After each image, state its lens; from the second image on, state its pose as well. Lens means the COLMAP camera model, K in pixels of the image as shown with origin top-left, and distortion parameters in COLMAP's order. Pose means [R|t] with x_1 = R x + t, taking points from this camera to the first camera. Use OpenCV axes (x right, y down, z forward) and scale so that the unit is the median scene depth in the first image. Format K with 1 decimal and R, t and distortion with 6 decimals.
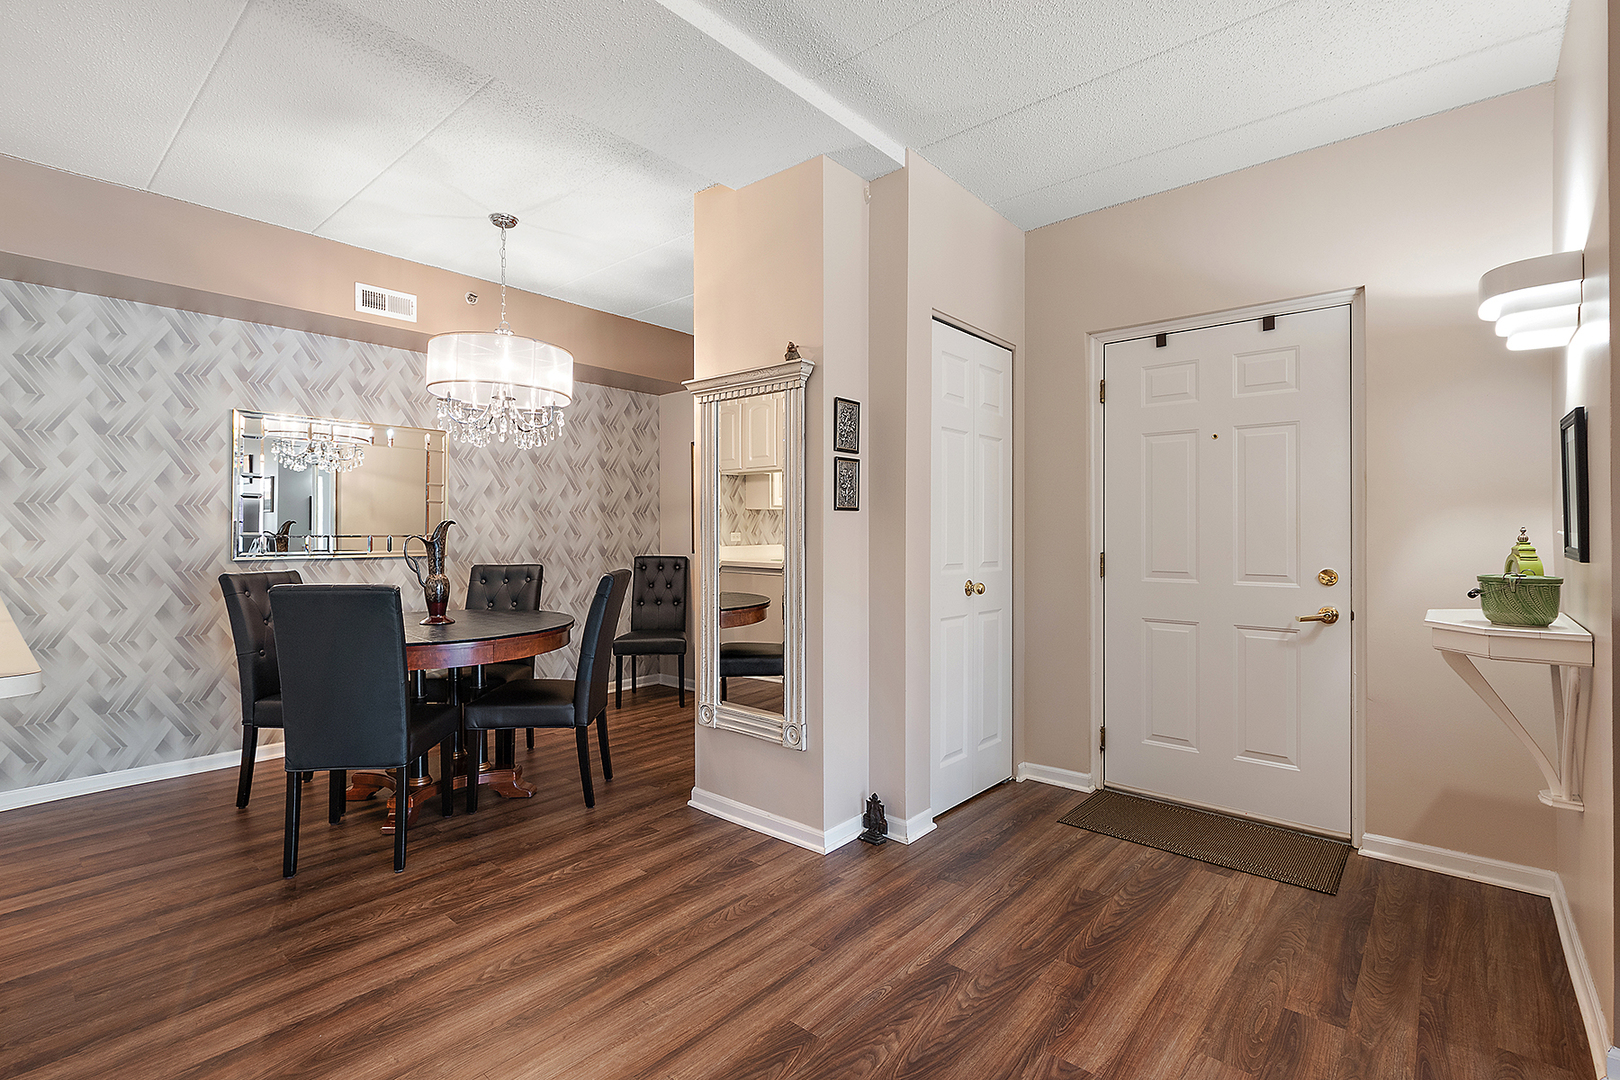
lens RADIAL K [[742.4, 0, 801.6], [0, 742.4, 528.6], [0, 0, 1]] dist [0.000173, -0.000835]
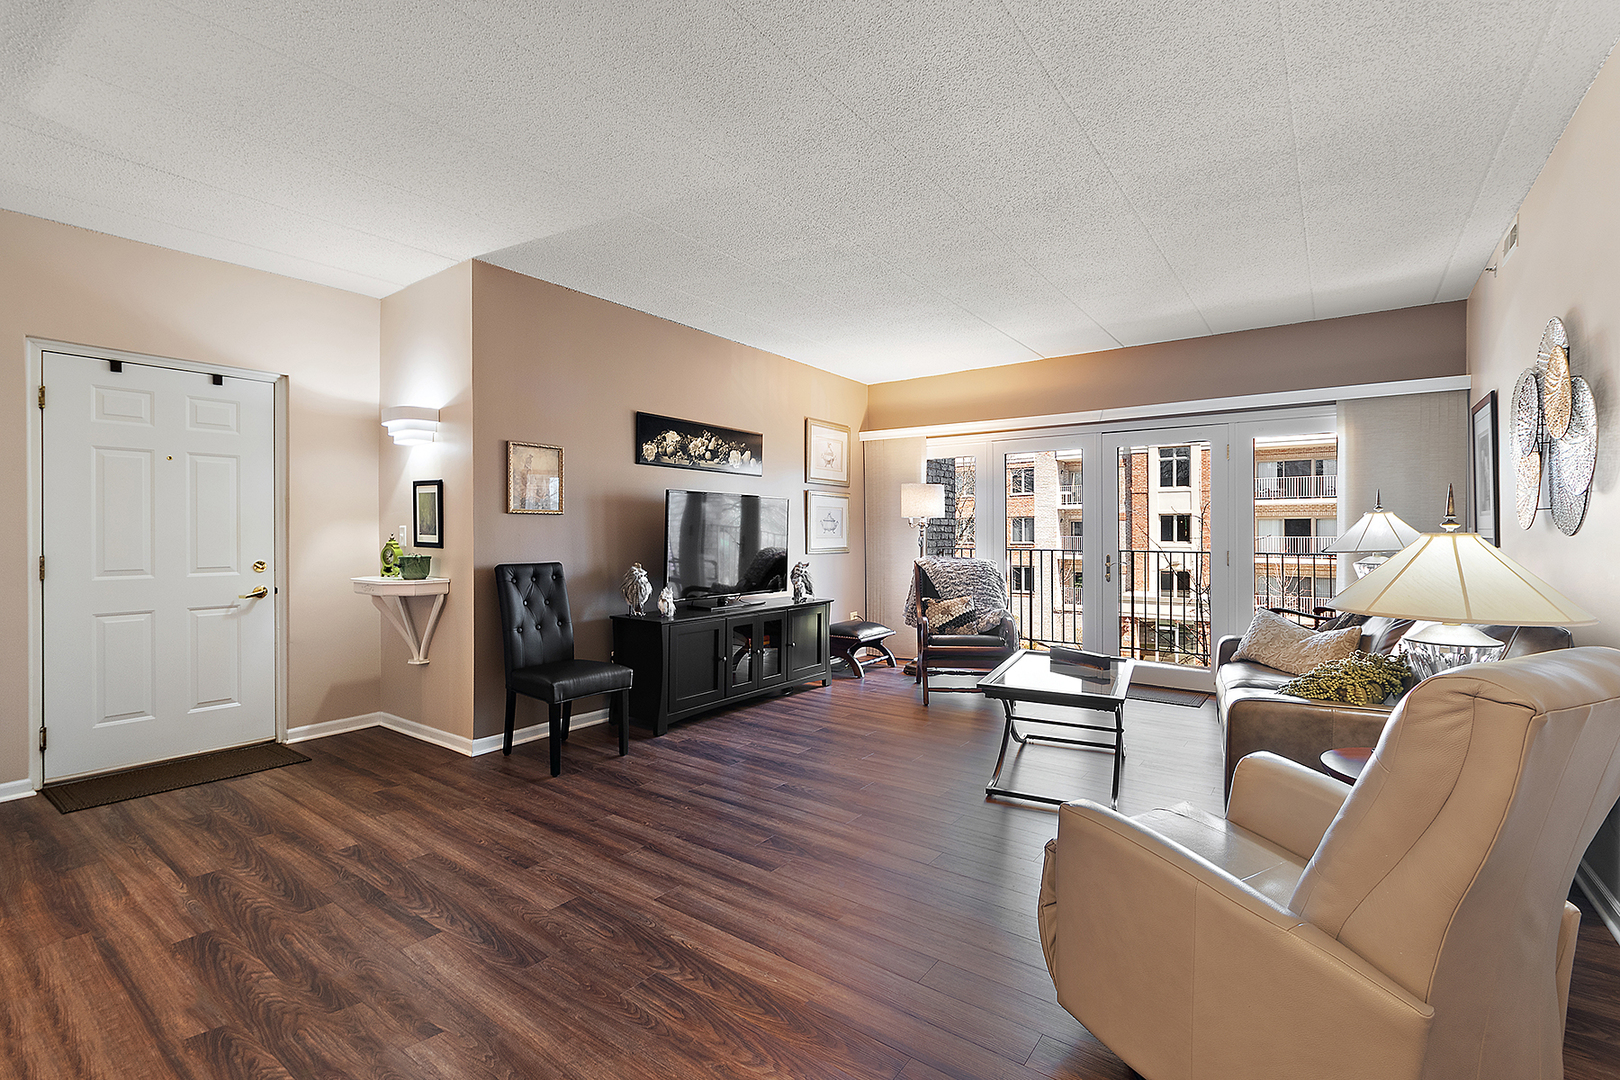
lens RADIAL K [[725.4, 0, 803.7], [0, 725.4, 534.5], [0, 0, 1]] dist [-0.001438, -0.000111]
pose [[-0.084069, -0.000568, 0.996460, -0.668499], [-0.002516, 0.999997, 0.000358, 0.000063], [-0.996457, -0.002477, -0.084070, 0.045474]]
